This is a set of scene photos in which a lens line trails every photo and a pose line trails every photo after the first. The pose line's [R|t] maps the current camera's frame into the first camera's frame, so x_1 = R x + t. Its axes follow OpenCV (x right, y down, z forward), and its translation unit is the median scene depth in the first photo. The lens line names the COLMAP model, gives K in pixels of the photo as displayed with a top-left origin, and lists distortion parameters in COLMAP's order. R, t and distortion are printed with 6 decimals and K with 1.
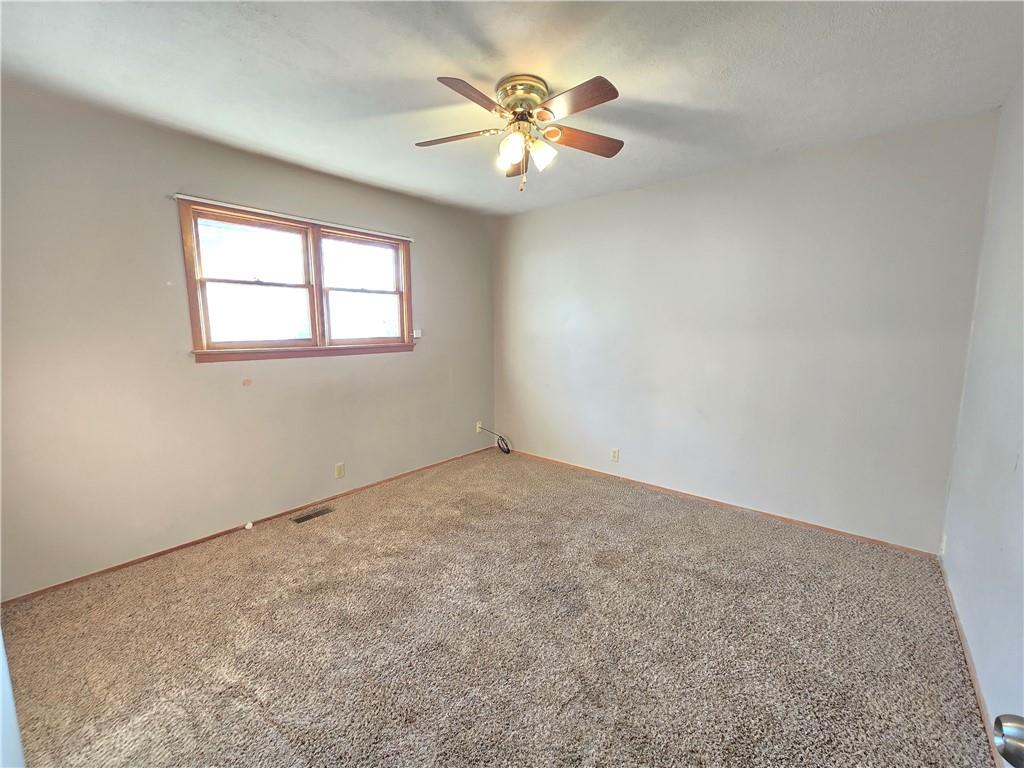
lens RADIAL K [[418.8, 0, 509.7], [0, 418.8, 383.9], [0, 0, 1]] dist [0.000113, 0.000842]
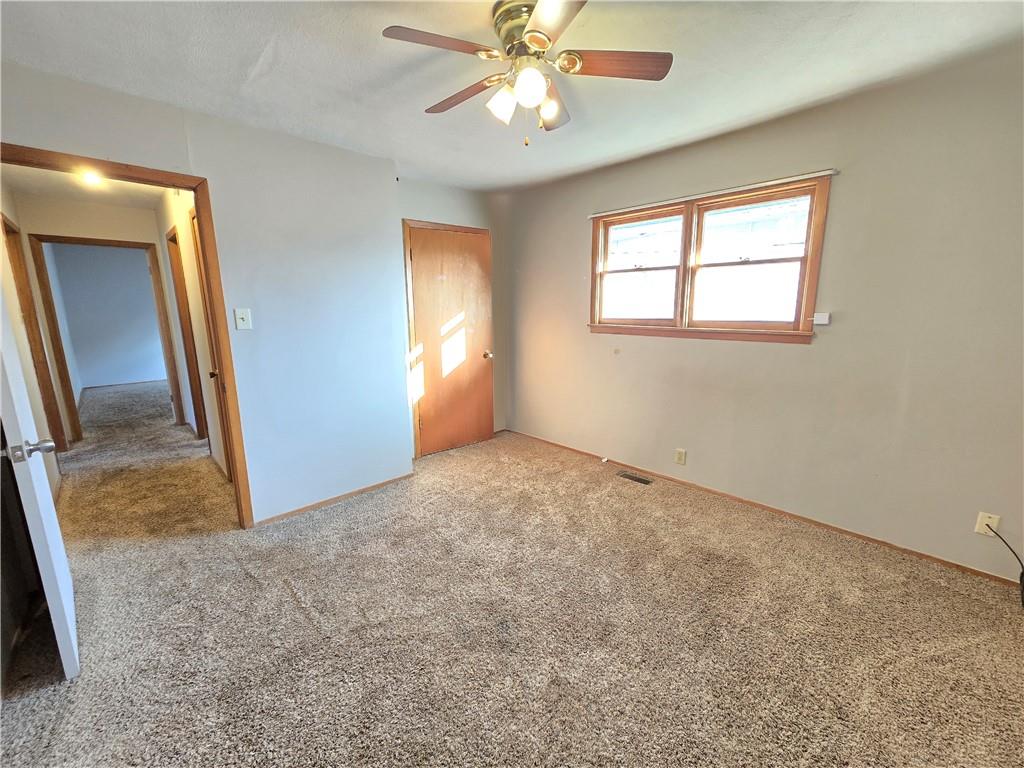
lens RADIAL K [[418.8, 0, 509.7], [0, 418.8, 383.9], [0, 0, 1]] dist [0.000113, 0.000842]
pose [[-0.094756, 0.187632, -0.977658, 0.591409], [-0.129880, 0.971353, 0.199010, -0.106137], [0.986992, 0.145836, -0.067672, 0.700267]]
